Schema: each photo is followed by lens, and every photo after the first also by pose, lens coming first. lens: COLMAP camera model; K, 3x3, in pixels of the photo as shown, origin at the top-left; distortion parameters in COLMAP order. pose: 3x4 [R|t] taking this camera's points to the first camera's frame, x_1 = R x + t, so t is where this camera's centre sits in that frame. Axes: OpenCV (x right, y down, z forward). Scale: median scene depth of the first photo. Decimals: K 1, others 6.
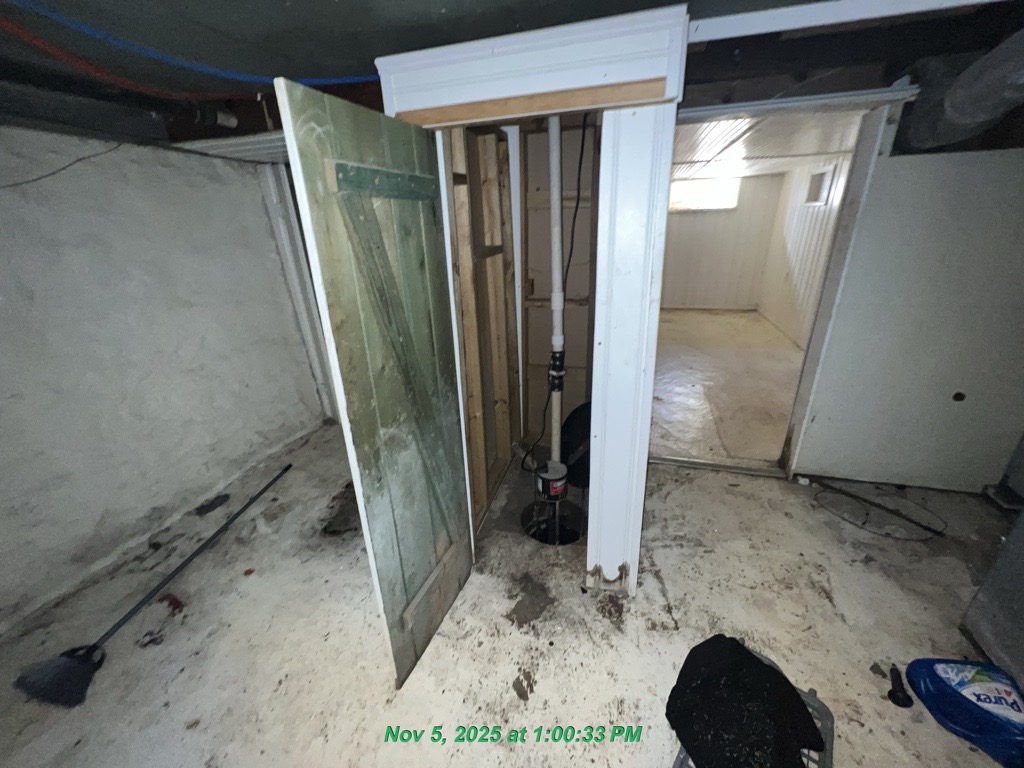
lens RADIAL K [[409.5, 0, 512.3], [0, 409.5, 386.5], [0, 0, 1]] dist [-0.000598, 0.000566]
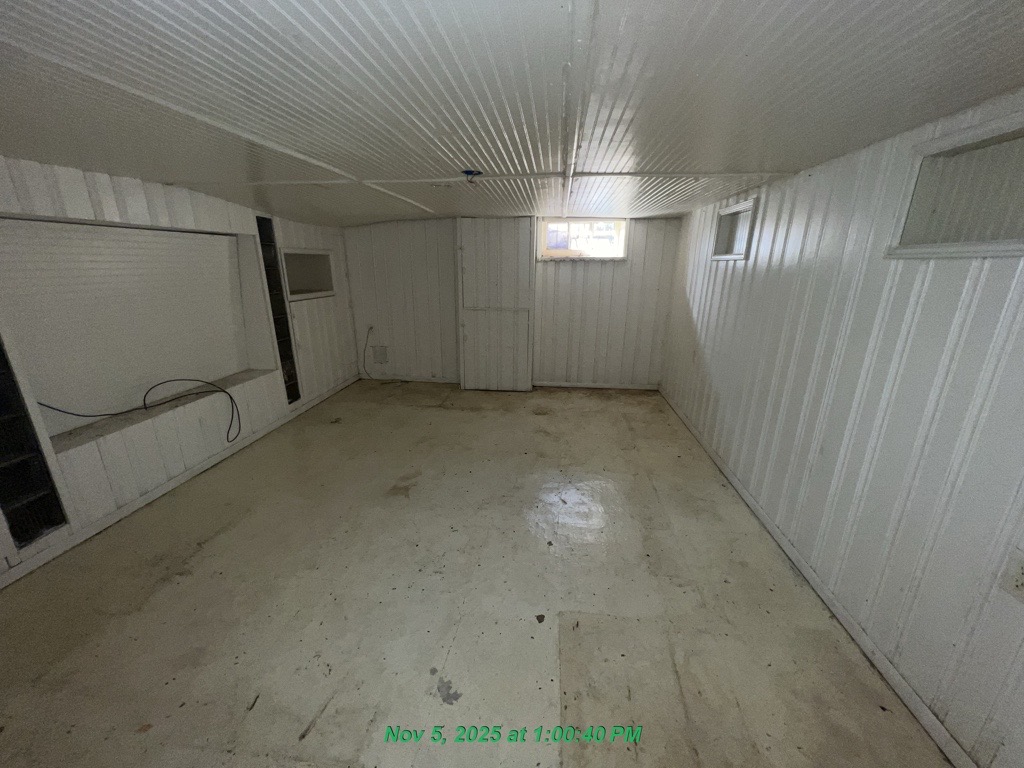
lens RADIAL K [[409.5, 0, 512.3], [0, 409.5, 386.5], [0, 0, 1]] dist [-0.000598, 0.000566]
pose [[0.985362, -0.002794, 0.170452, 0.667200], [0.018763, 0.995569, -0.092143, -0.433949], [-0.169439, 0.093992, 0.981048, 1.008348]]
